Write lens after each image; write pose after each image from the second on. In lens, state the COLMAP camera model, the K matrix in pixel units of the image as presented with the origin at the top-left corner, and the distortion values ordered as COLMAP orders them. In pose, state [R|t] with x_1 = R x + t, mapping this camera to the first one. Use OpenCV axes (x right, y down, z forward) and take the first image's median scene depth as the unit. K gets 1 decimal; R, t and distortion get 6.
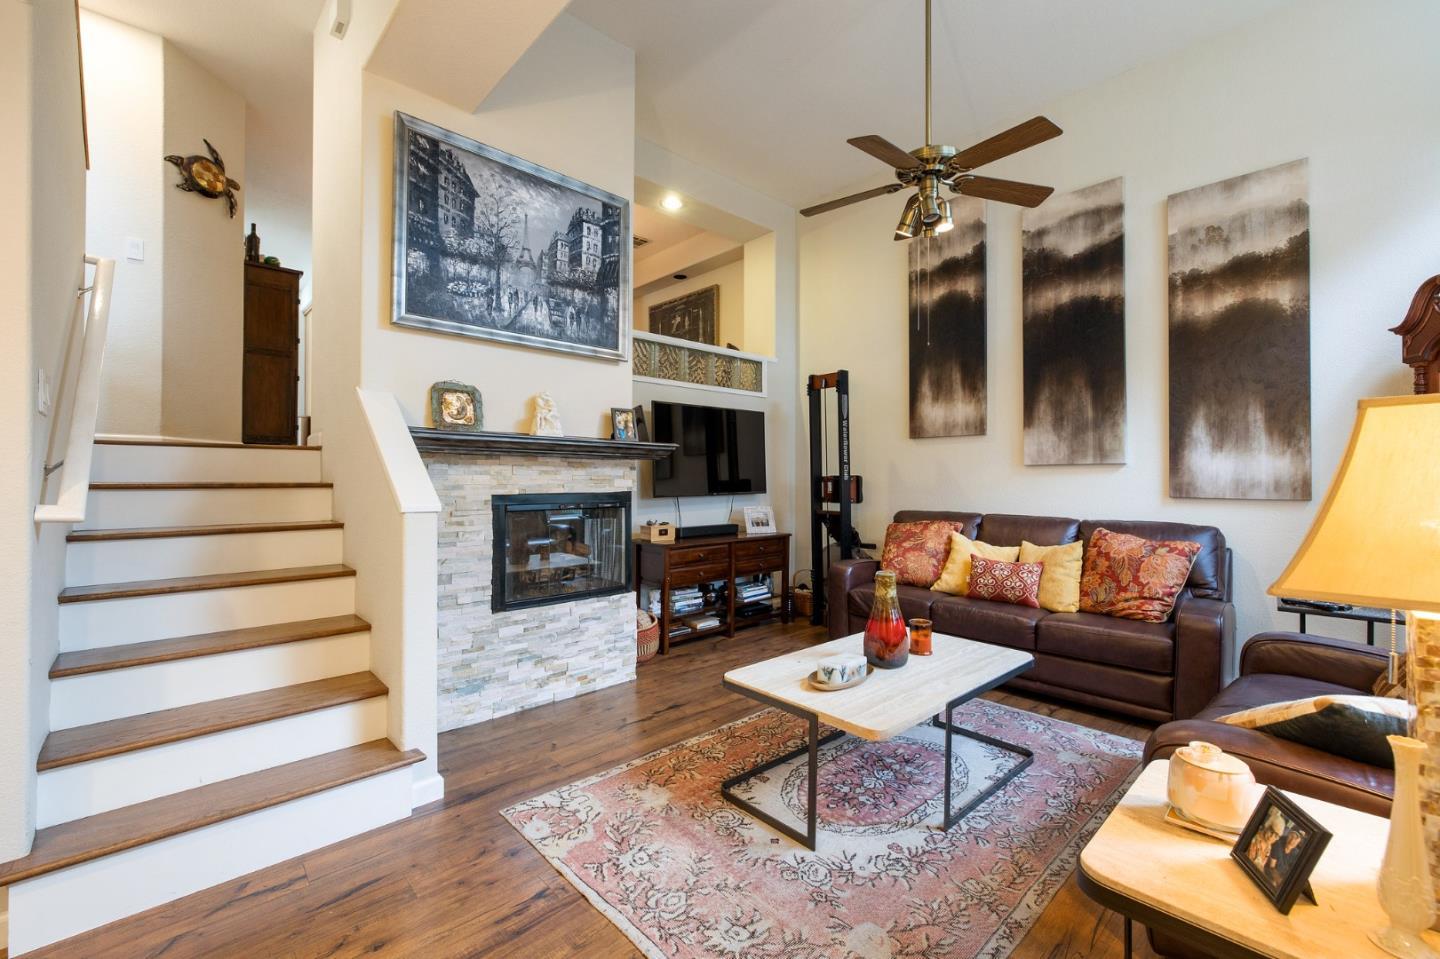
lens RADIAL K [[615.3, 0, 721.8], [0, 615.3, 470.0], [0, 0, 1]] dist [-0.000305, 0.000081]
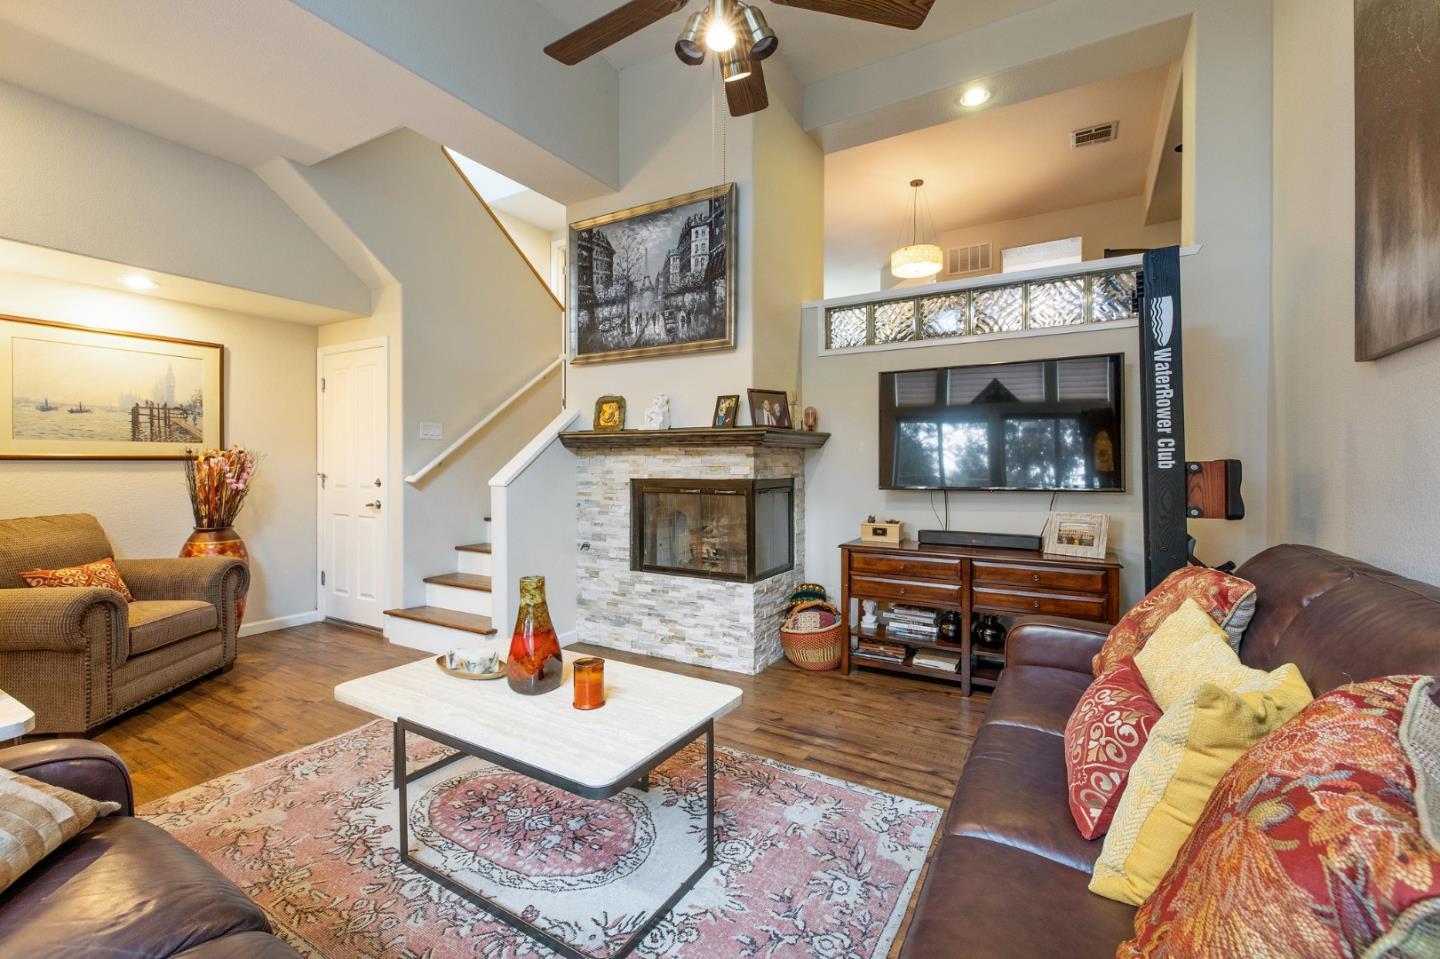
lens RADIAL K [[615.3, 0, 721.8], [0, 615.3, 470.0], [0, 0, 1]] dist [-0.000305, 0.000081]
pose [[0.276526, 0.001469, -0.961005, 0.888103], [0.008635, 0.999955, 0.004013, 0.018522], [0.960968, -0.009408, 0.276501, 0.800116]]
